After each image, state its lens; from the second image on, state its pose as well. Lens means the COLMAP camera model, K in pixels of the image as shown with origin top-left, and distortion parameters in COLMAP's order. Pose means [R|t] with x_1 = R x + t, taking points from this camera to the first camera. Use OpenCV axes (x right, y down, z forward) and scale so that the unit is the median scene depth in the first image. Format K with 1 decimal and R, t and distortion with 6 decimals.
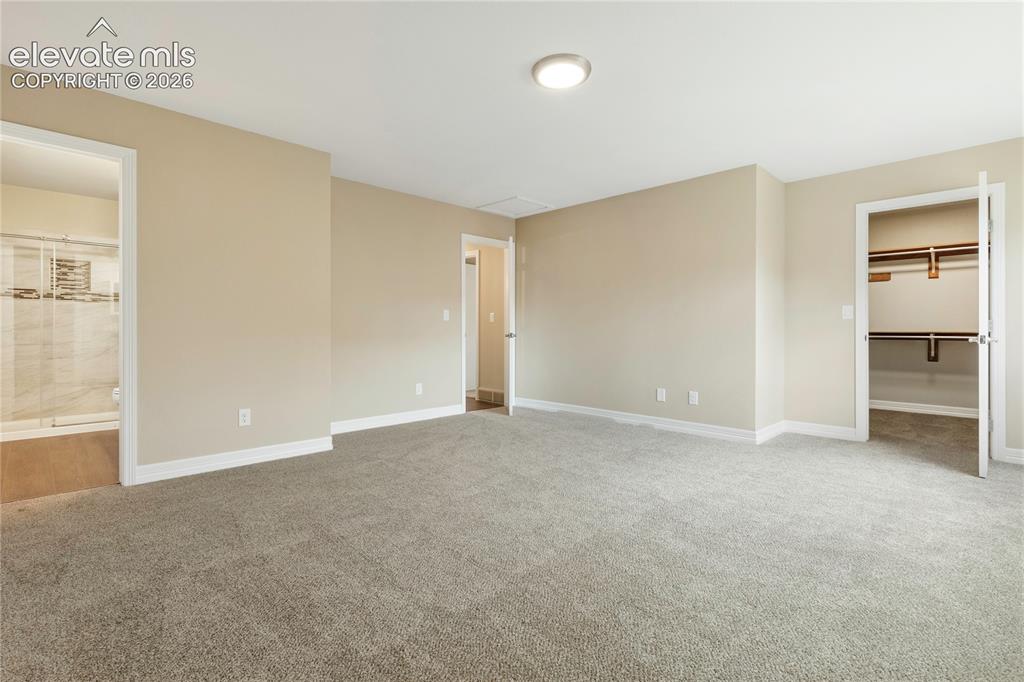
lens RADIAL K [[460.8, 0, 522.2], [0, 460.8, 325.7], [0, 0, 1]] dist [0.012286, -0.000844]
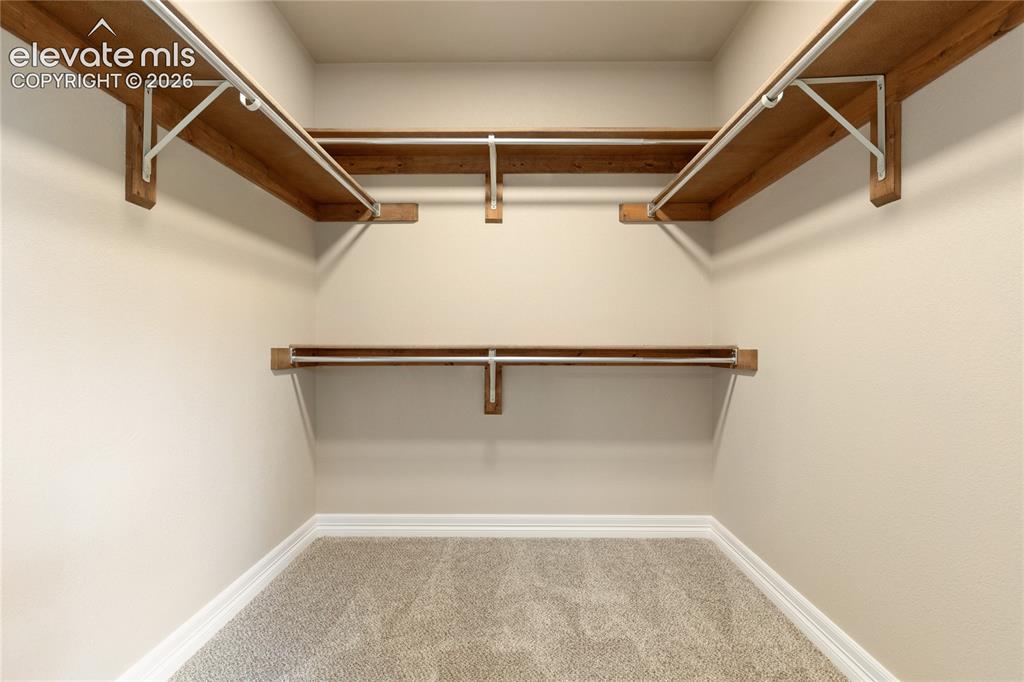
lens RADIAL K [[553.8, 0, 510.8], [0, 553.8, 341.9], [0, 0, 1]] dist [0.003428, -0.001868]
pose [[0.719340, -0.000210, 0.694658, 0.534266], [-0.000720, 0.999999, 0.001048, 0.008954], [-0.694658, -0.001254, 0.719339, 0.614387]]
